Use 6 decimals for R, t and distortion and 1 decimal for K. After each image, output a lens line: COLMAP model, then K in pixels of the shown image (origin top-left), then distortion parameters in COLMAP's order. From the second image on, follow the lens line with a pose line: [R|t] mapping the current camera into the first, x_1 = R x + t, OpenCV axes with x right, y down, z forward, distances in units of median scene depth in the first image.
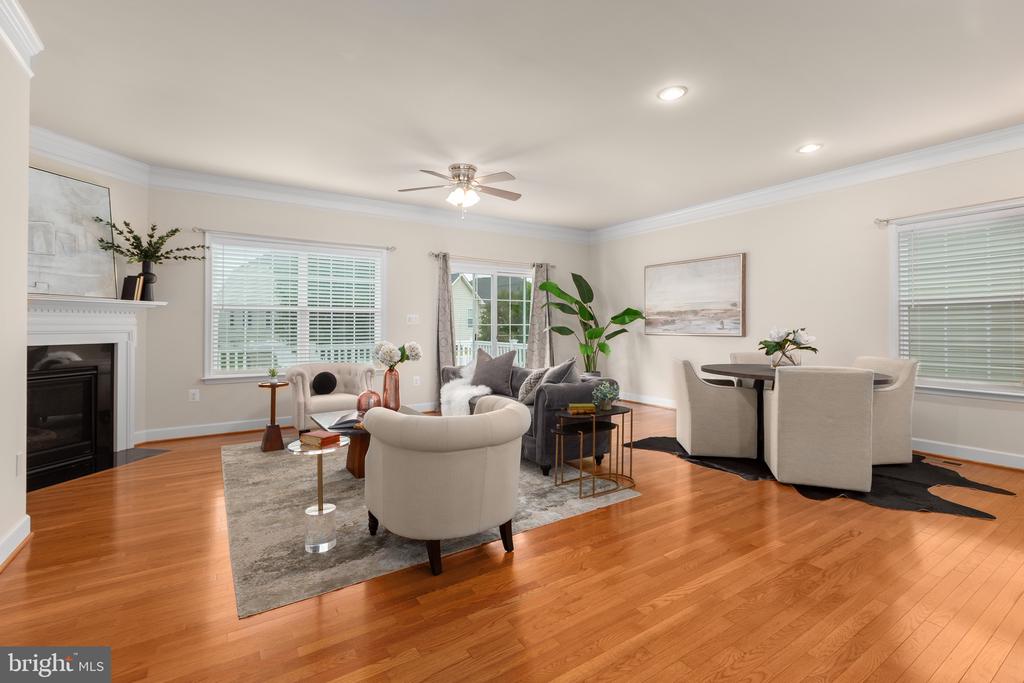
lens RADIAL K [[457.0, 0, 506.7], [0, 457.0, 325.3], [0, 0, 1]] dist [0.006283, -0.003142]
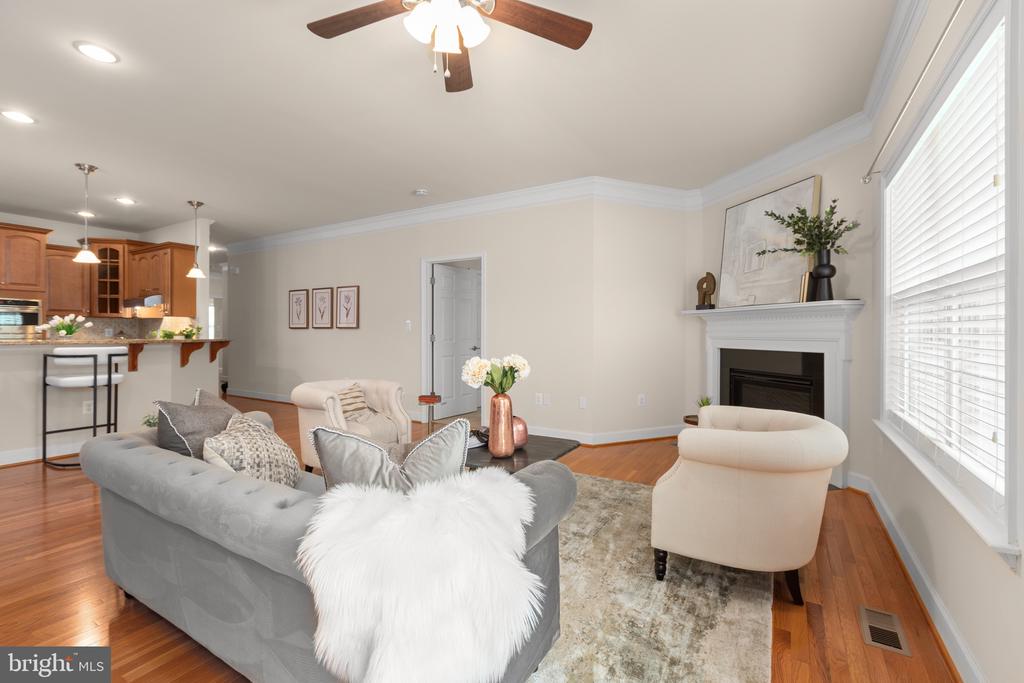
lens RADIAL K [[457.0, 0, 510.9], [0, 457.0, 335.9], [0, 0, 1]] dist [0.006283, -0.003142]
pose [[-0.900236, 0.001039, -0.435401, 0.025728], [-0.001645, 0.999982, 0.005788, 0.002109], [0.435399, 0.005927, -0.900218, 1.168903]]
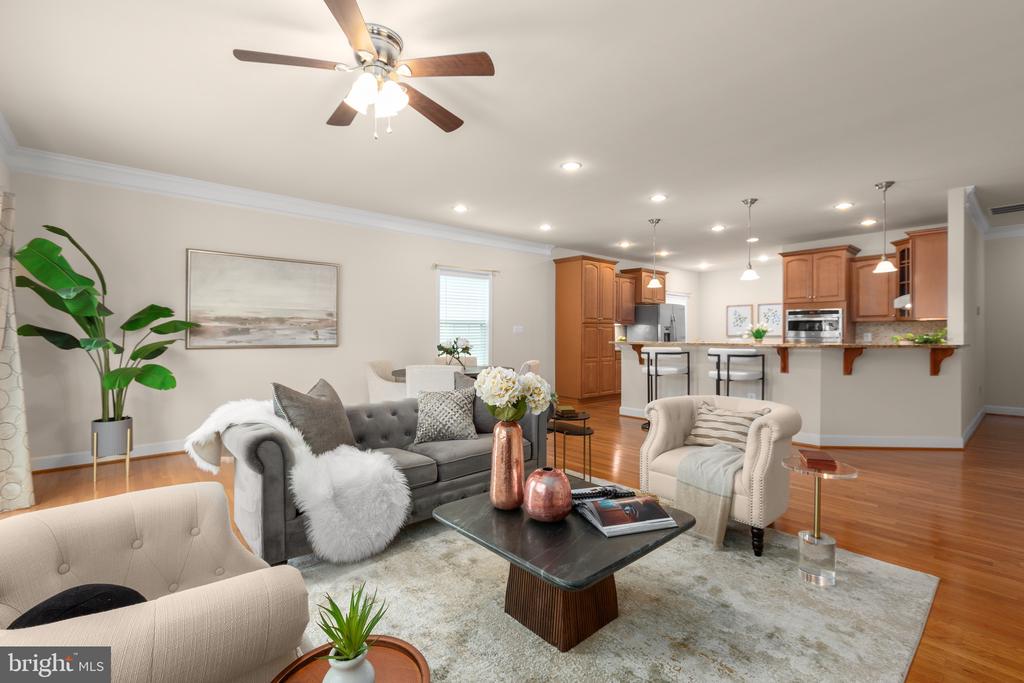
lens RADIAL K [[457.0, 0, 511.5], [0, 457.0, 338.8], [0, 0, 1]] dist [0.006283, -0.003142]
pose [[-0.147947, -0.006235, 0.988976, -0.543802], [-0.001111, 0.999981, 0.006138, 0.000782], [-0.988995, -0.000191, -0.147951, 0.769762]]
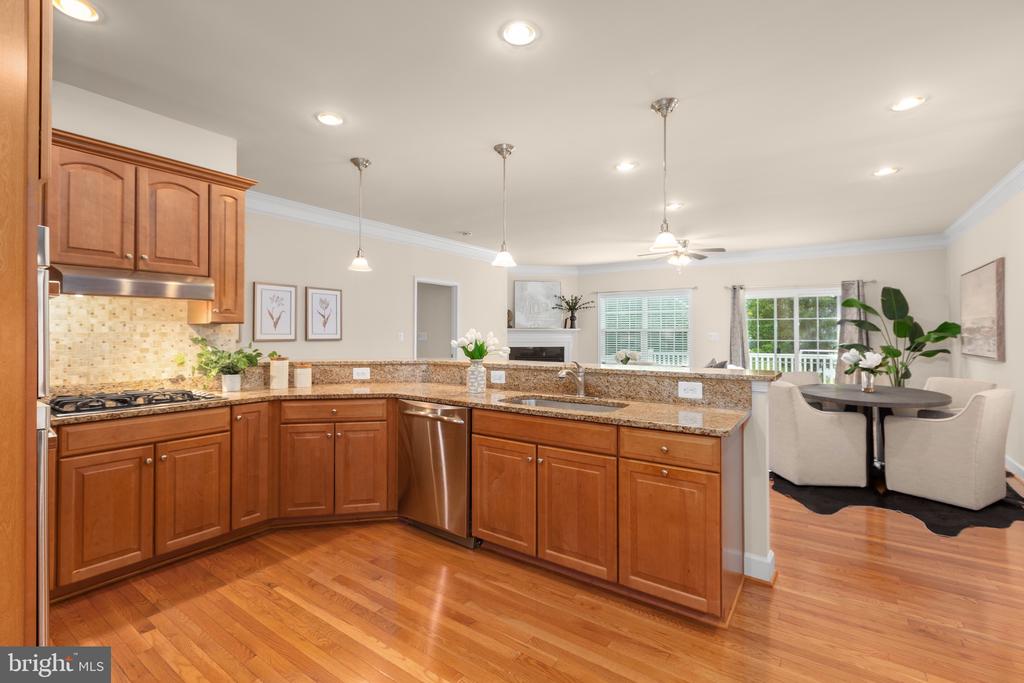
lens RADIAL K [[457.0, 0, 506.9], [0, 457.0, 331.7], [0, 0, 1]] dist [0.006283, -0.003142]
pose [[0.372057, -0.001211, -0.928209, 0.945009], [0.000041, 0.999999, -0.001288, -0.027198], [0.928210, 0.000441, 0.372057, -0.112466]]
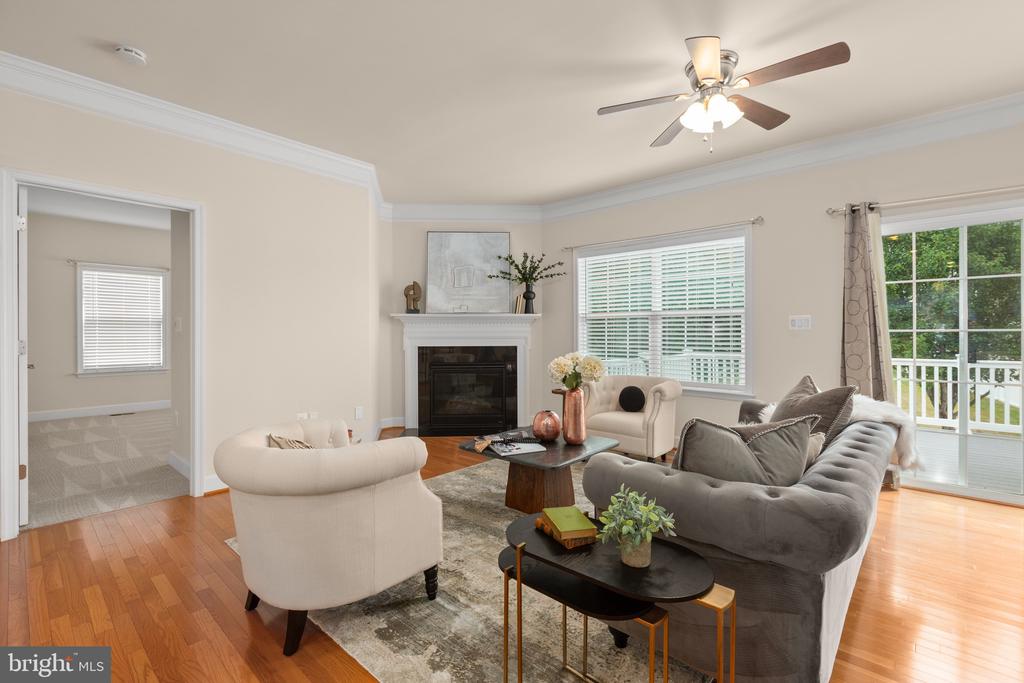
lens RADIAL K [[457.0, 0, 510.5], [0, 457.0, 336.2], [0, 0, 1]] dist [0.006283, -0.003142]
pose [[0.260202, 0.009076, -0.965512, 0.338307], [0.005015, 0.999930, 0.010751, -0.003582], [0.965541, -0.007640, 0.260138, 0.493297]]
